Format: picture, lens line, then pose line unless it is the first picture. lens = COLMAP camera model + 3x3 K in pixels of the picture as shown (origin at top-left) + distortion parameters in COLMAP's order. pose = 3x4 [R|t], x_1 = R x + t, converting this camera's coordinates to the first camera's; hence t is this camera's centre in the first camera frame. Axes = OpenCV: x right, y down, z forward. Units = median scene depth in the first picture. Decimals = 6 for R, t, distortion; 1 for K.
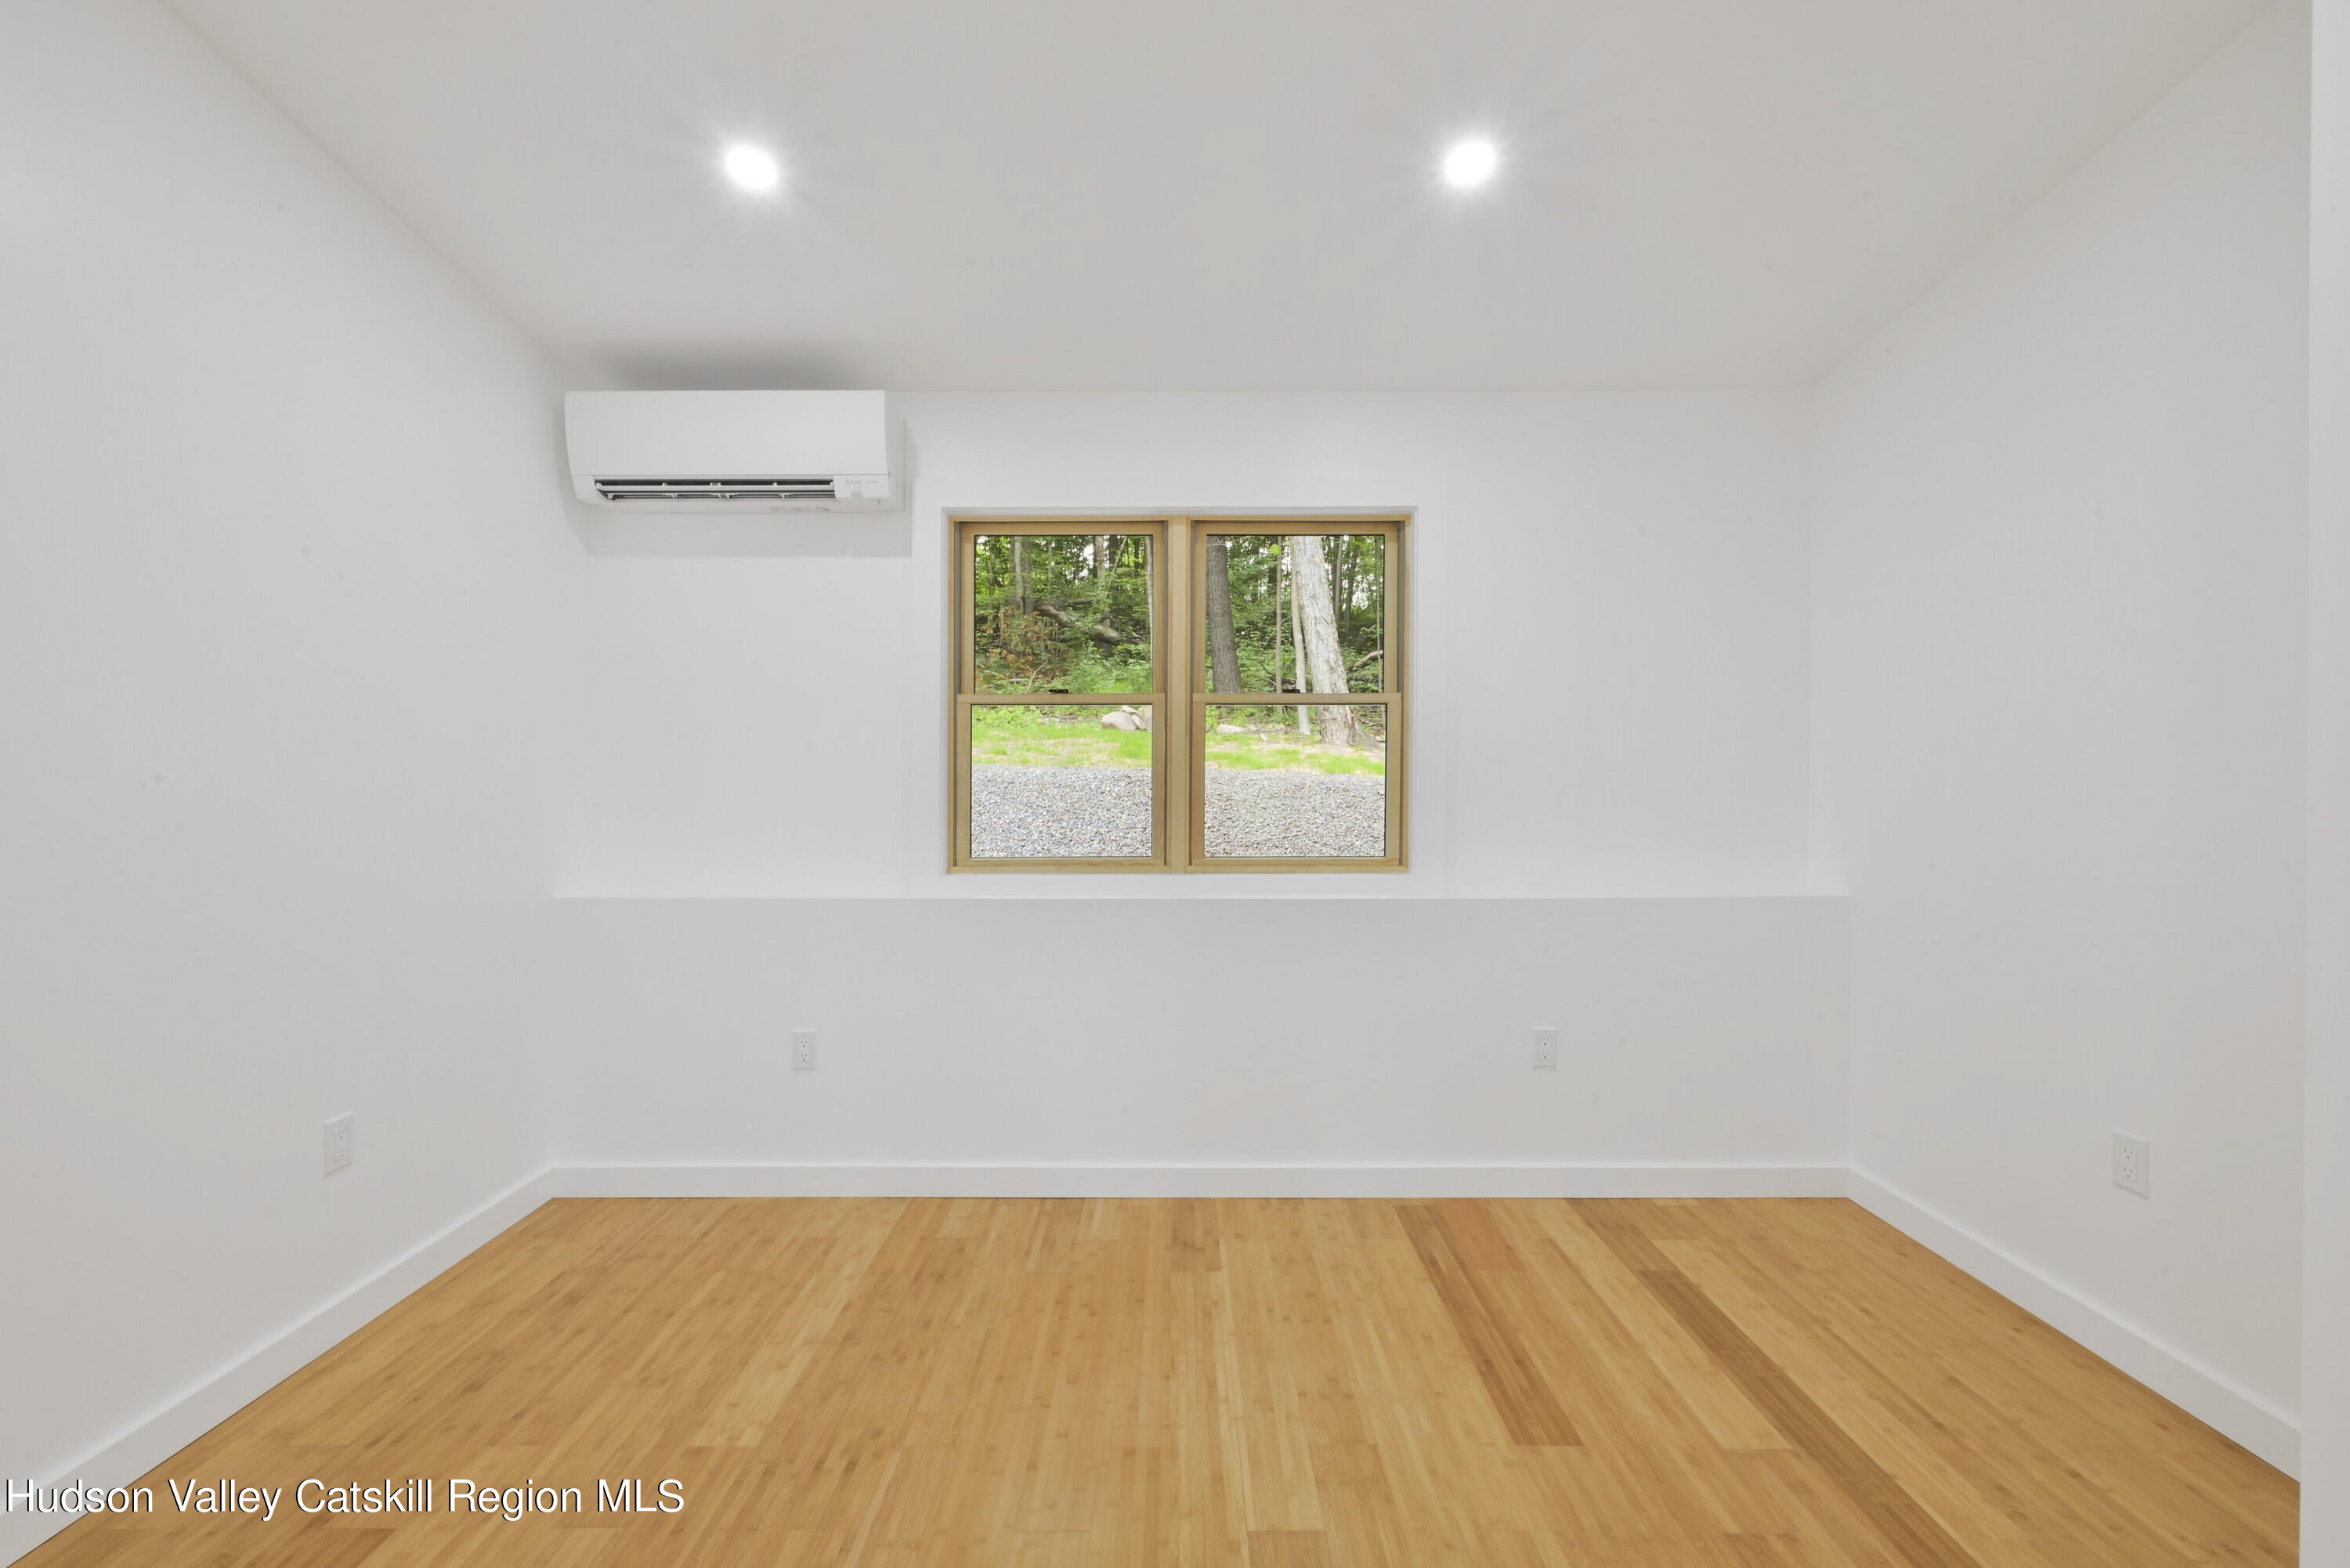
lens RADIAL K [[937.3, 0, 1172.8], [0, 937.3, 780.2], [0, 0, 1]] dist [-0.000954, -0.000039]
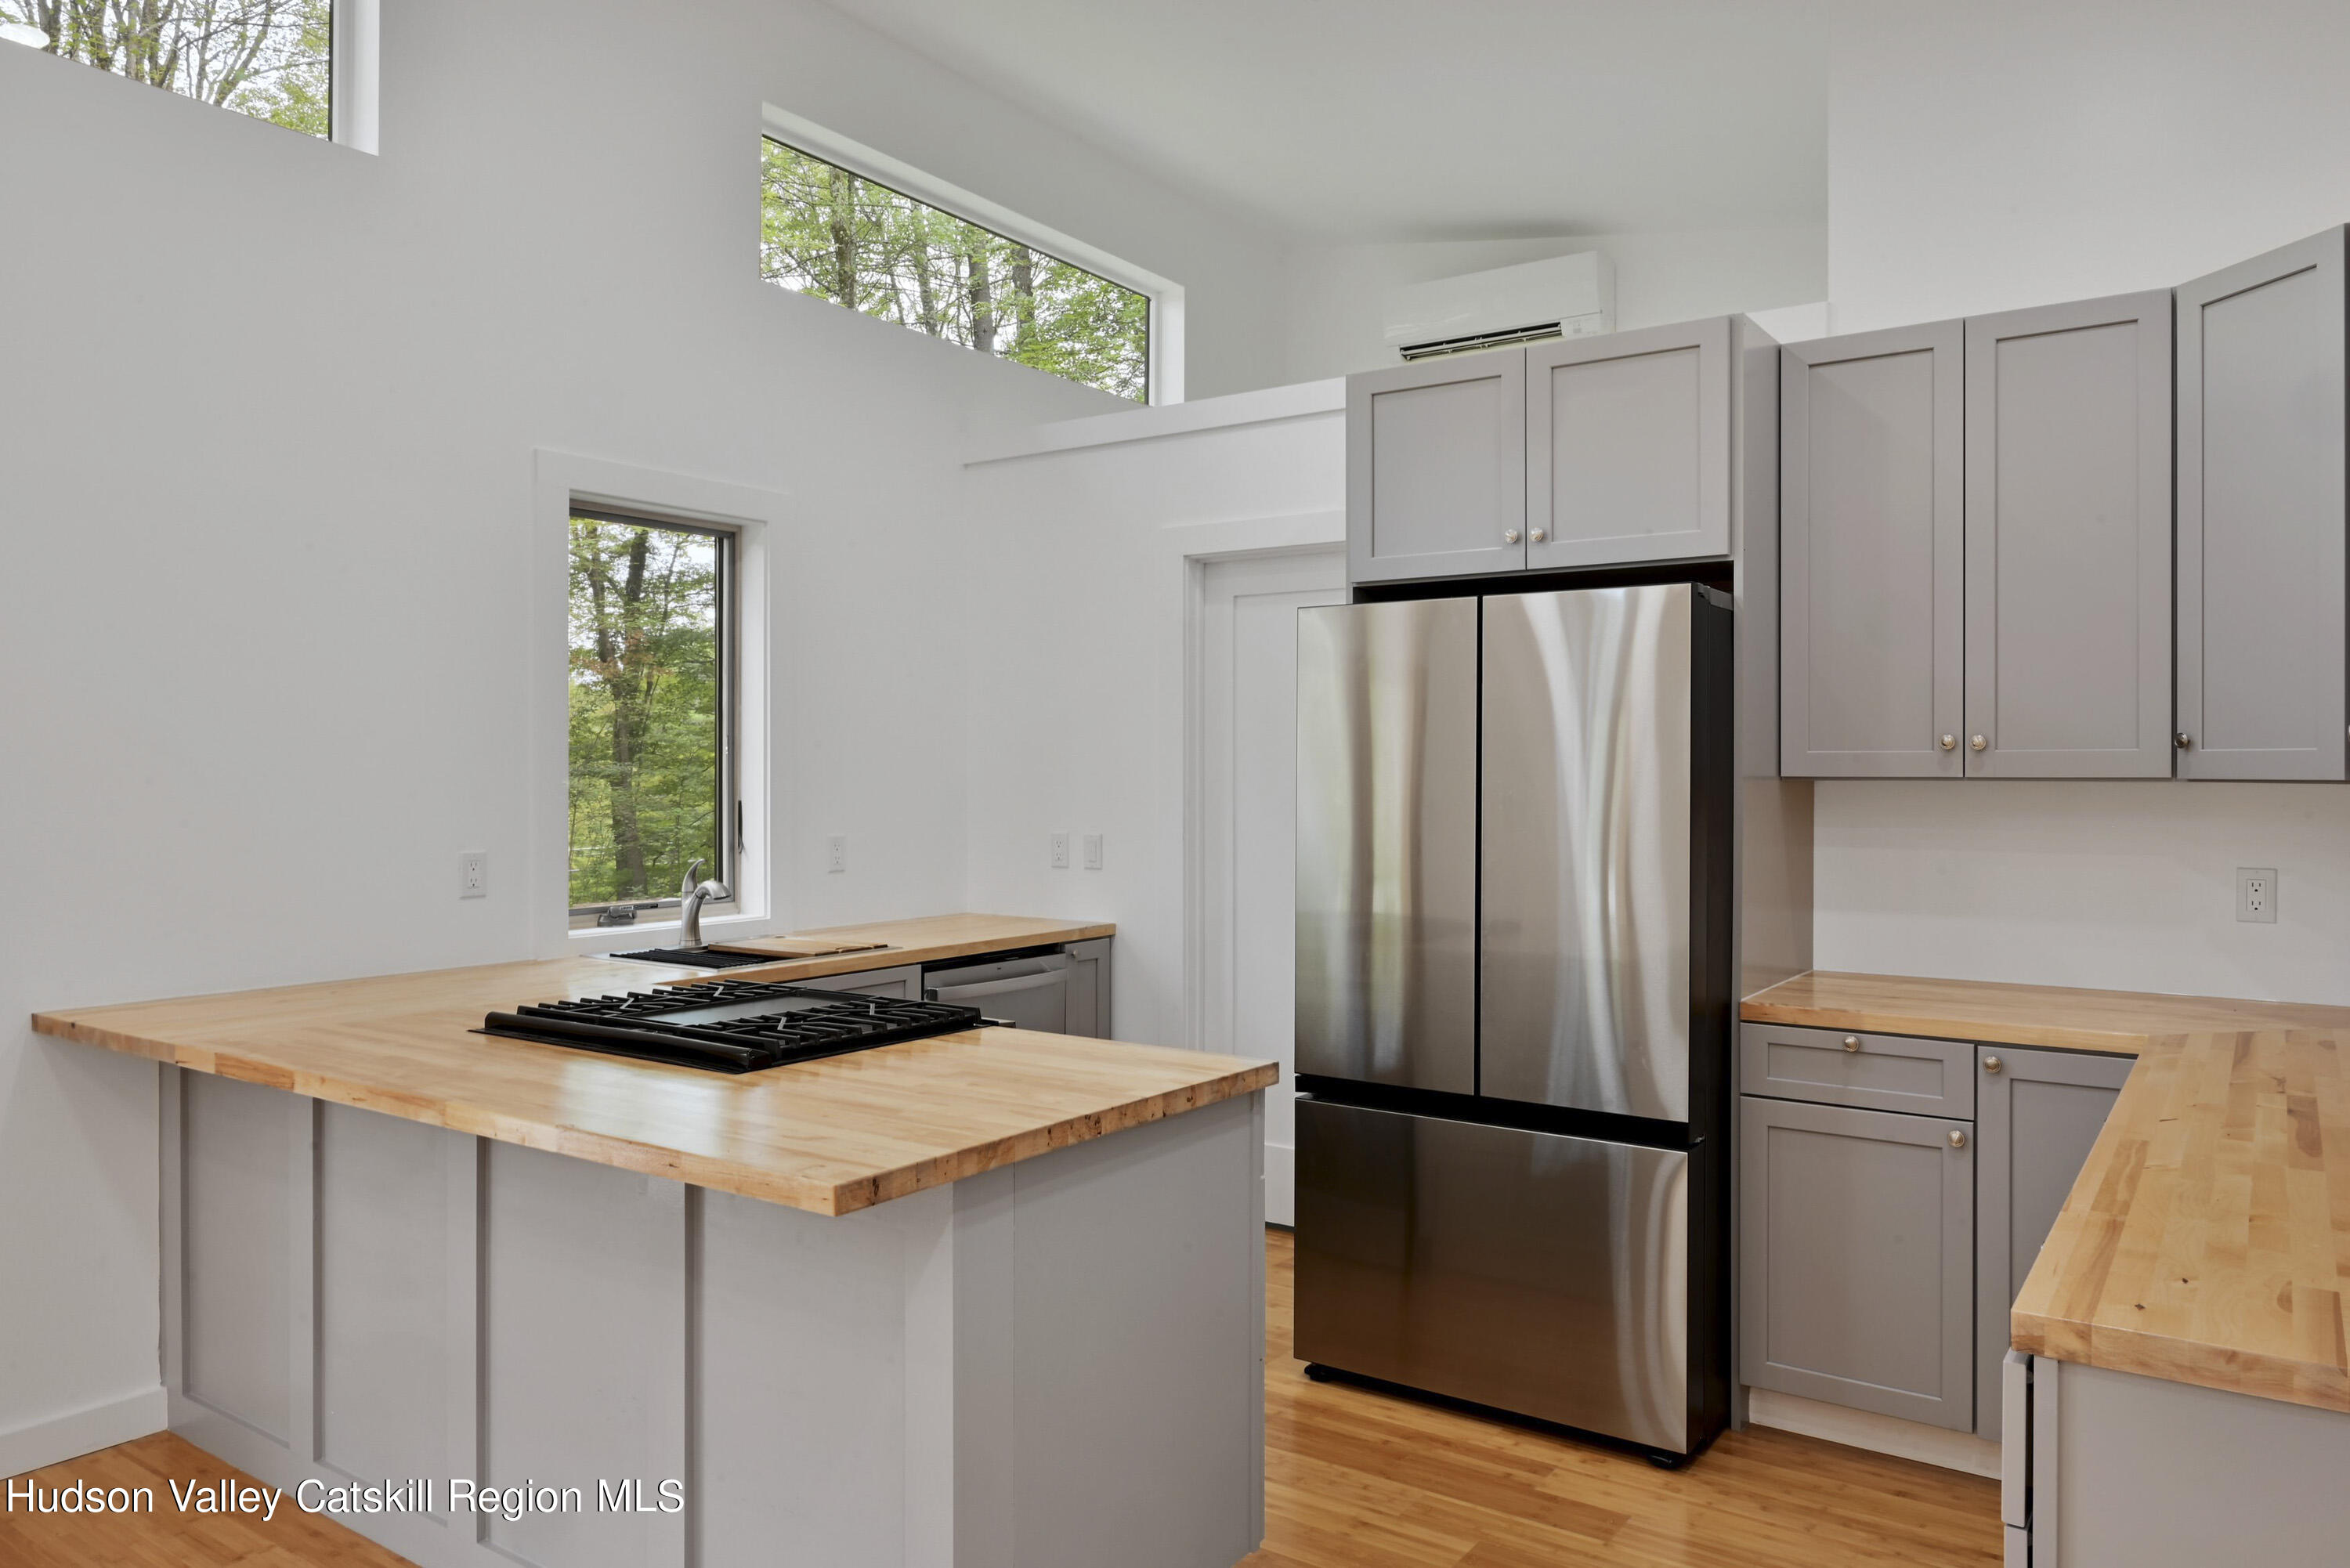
lens RADIAL K [[1591.8, 0, 1170.7], [0, 1591.8, 771.7], [0, 0, 1]] dist [-0.009876, -0.001666]
pose [[0.822716, 0.003793, -0.568440, 0.524578], [-0.002643, 0.999992, 0.002846, 0.351515], [0.568446, -0.000839, 0.822720, -1.317119]]
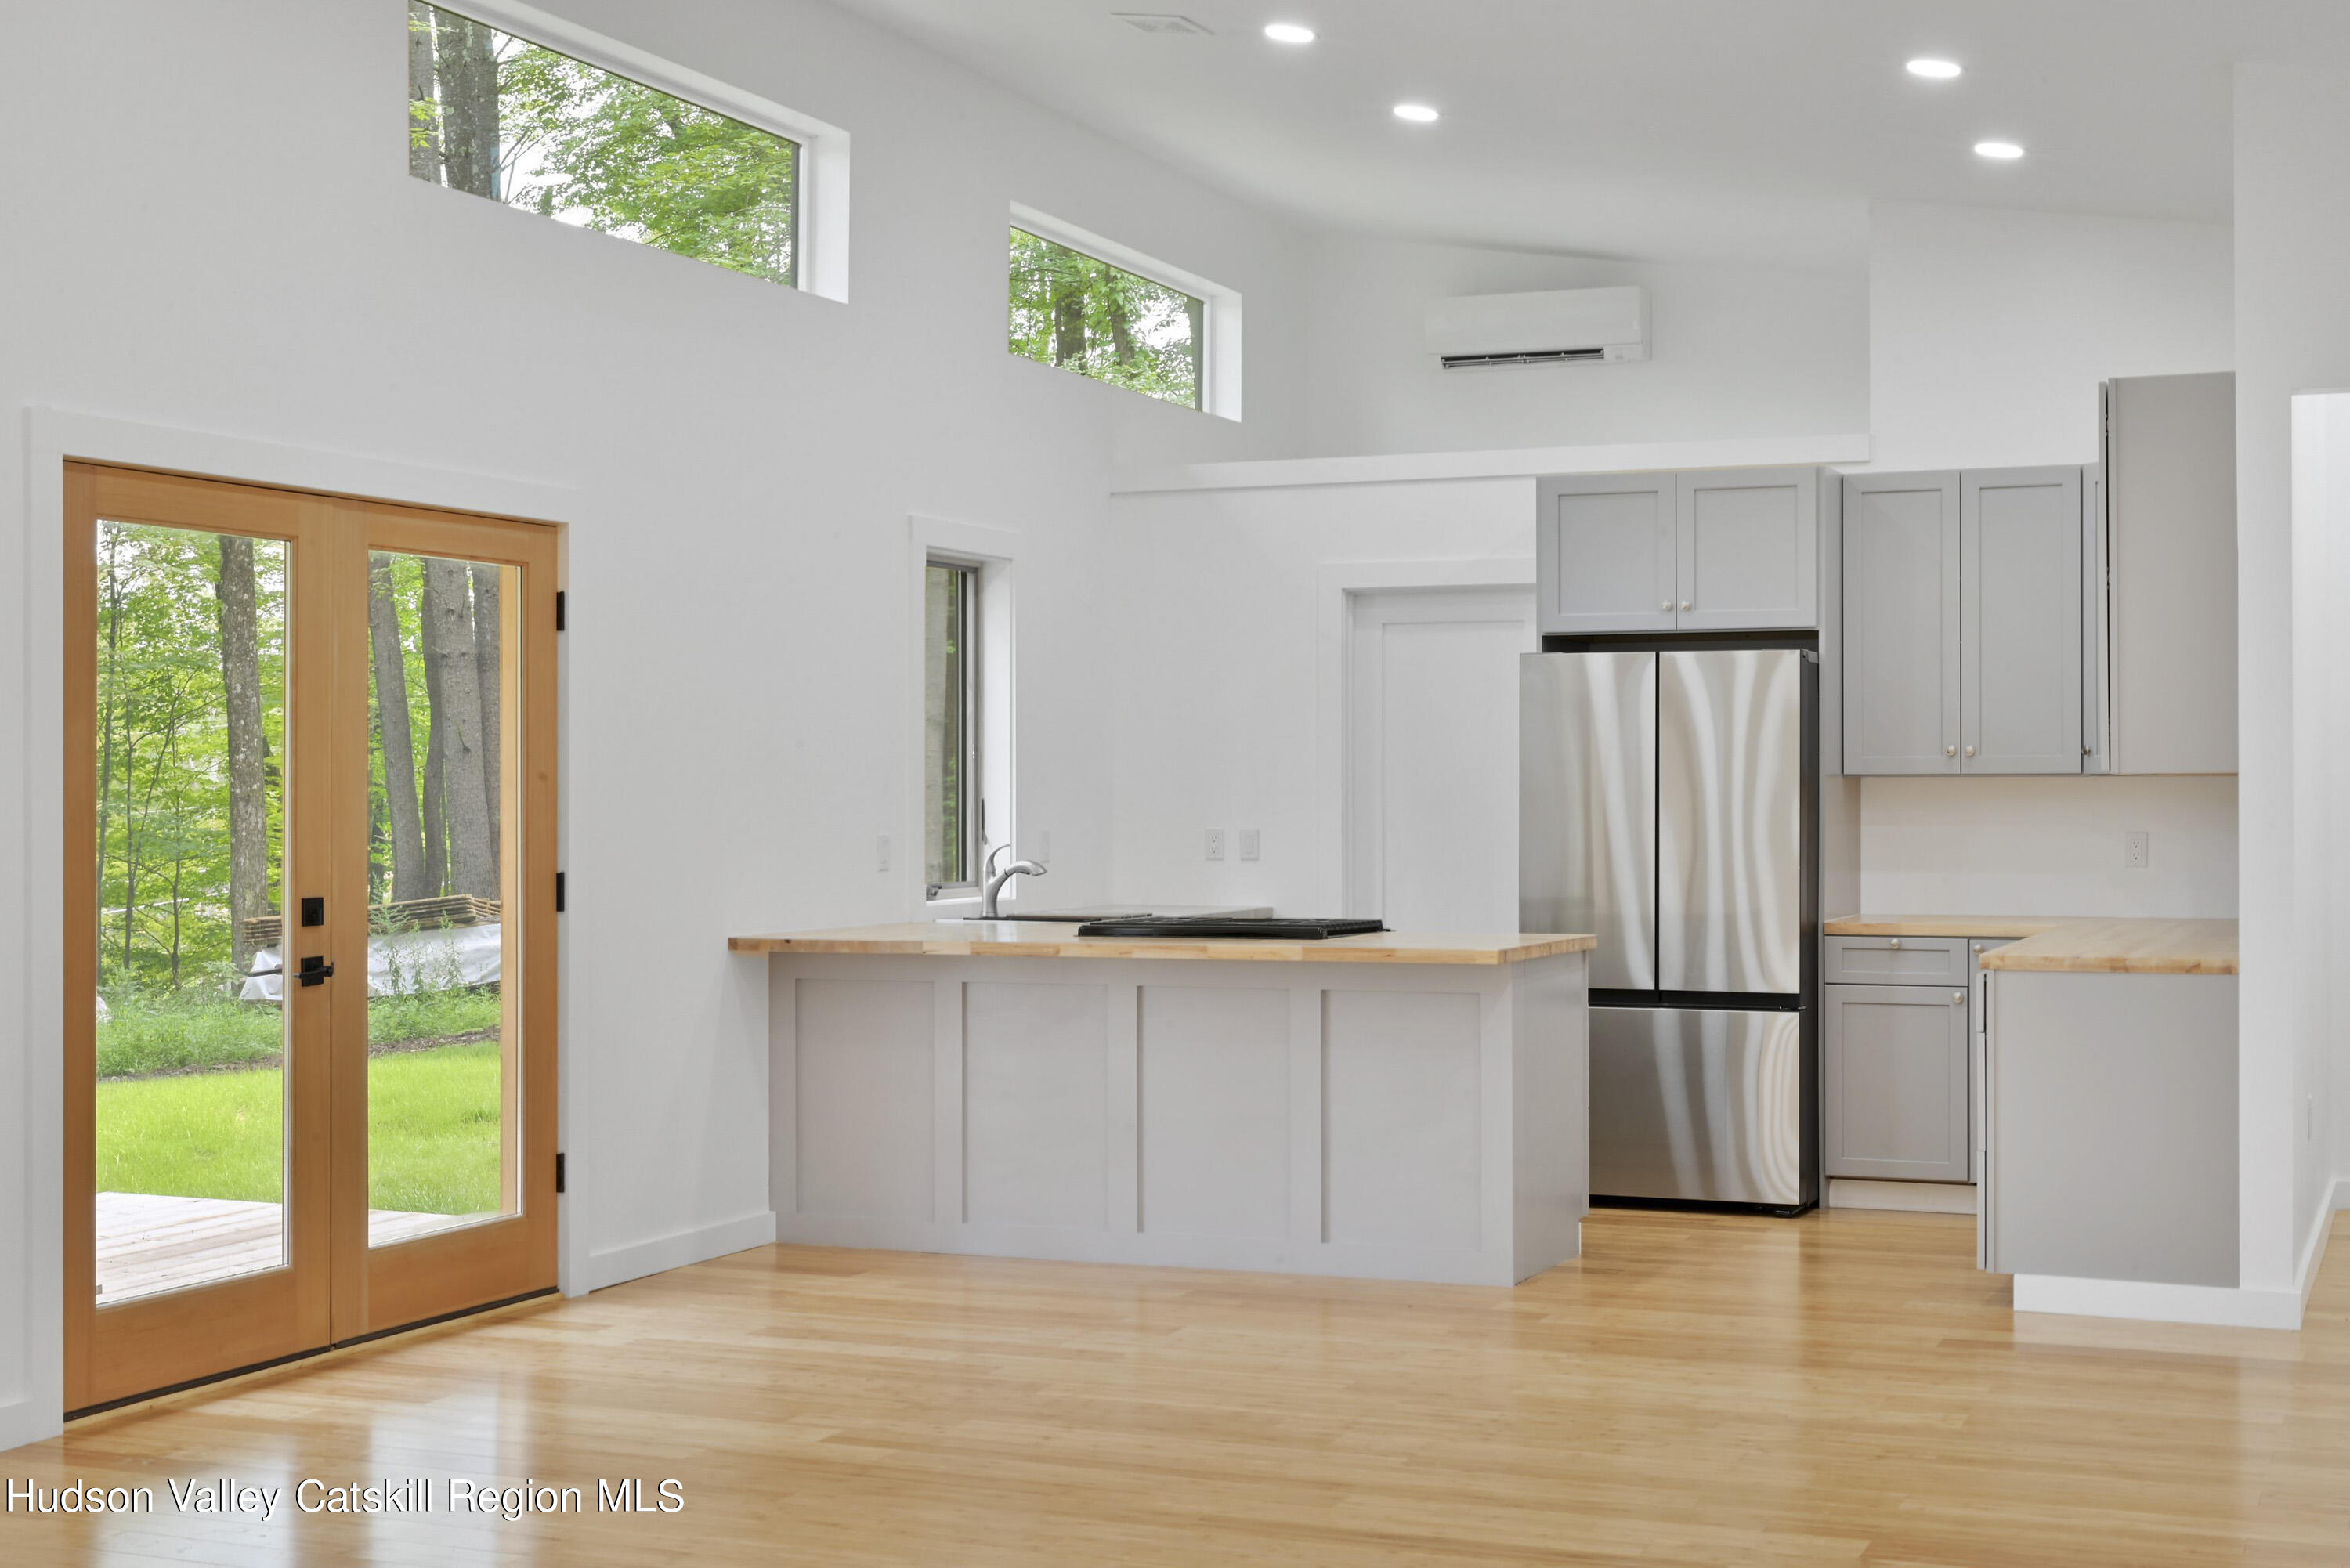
lens RADIAL K [[2956.6, 0, 1175.0], [0, 2956.6, 784.0], [0, 0, 1]] dist [-0.015206, -0.033004]
pose [[0.921383, 0.000852, -0.388654, 0.858950], [-0.000981, 1.000000, -0.000133, 0.373232], [0.388654, 0.000504, 0.921384, -3.731069]]
